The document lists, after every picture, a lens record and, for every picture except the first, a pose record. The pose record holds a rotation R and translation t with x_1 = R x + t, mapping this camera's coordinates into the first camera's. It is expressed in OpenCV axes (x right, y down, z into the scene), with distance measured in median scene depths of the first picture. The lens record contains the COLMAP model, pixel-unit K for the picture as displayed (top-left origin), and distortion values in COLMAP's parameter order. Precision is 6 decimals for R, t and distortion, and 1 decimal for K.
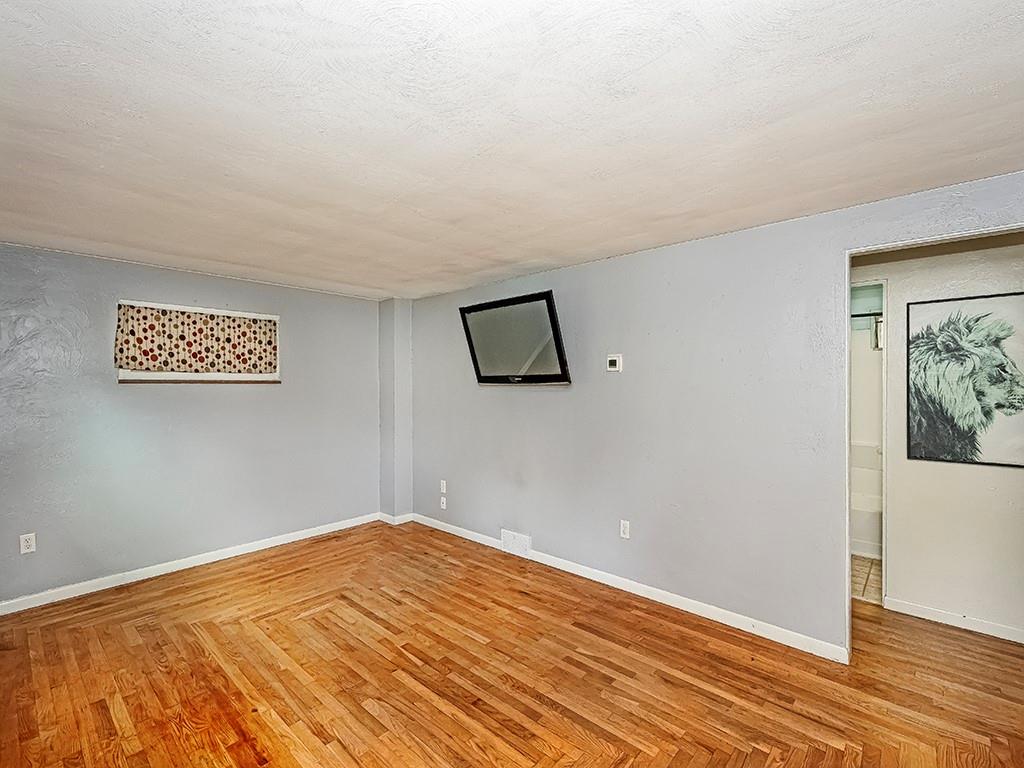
lens RADIAL K [[467.8, 0, 534.2], [0, 467.8, 385.3], [0, 0, 1]] dist [0.009378, -0.001182]
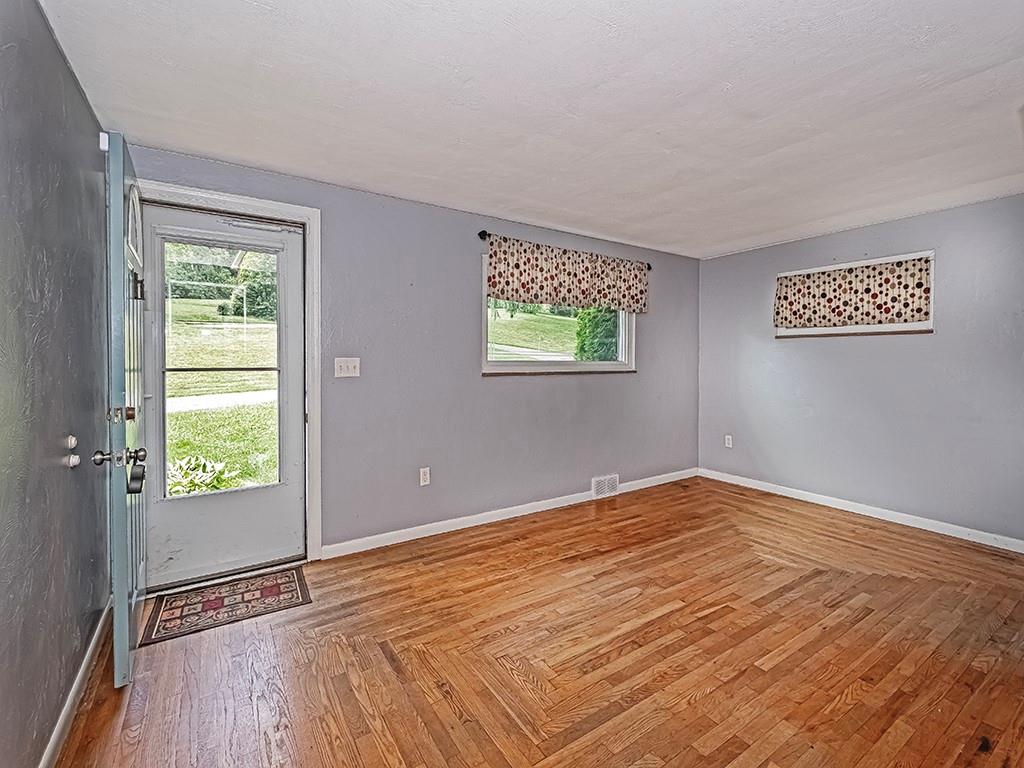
lens RADIAL K [[452.4, 0, 490.1], [0, 452.4, 368.5], [0, 0, 1]] dist [0.009360, -0.000176]
pose [[-0.318929, 0.022808, -0.947504, 0.563610], [-0.002943, 0.999682, 0.025054, 0.049306], [0.947774, 0.010779, -0.318761, 0.656899]]
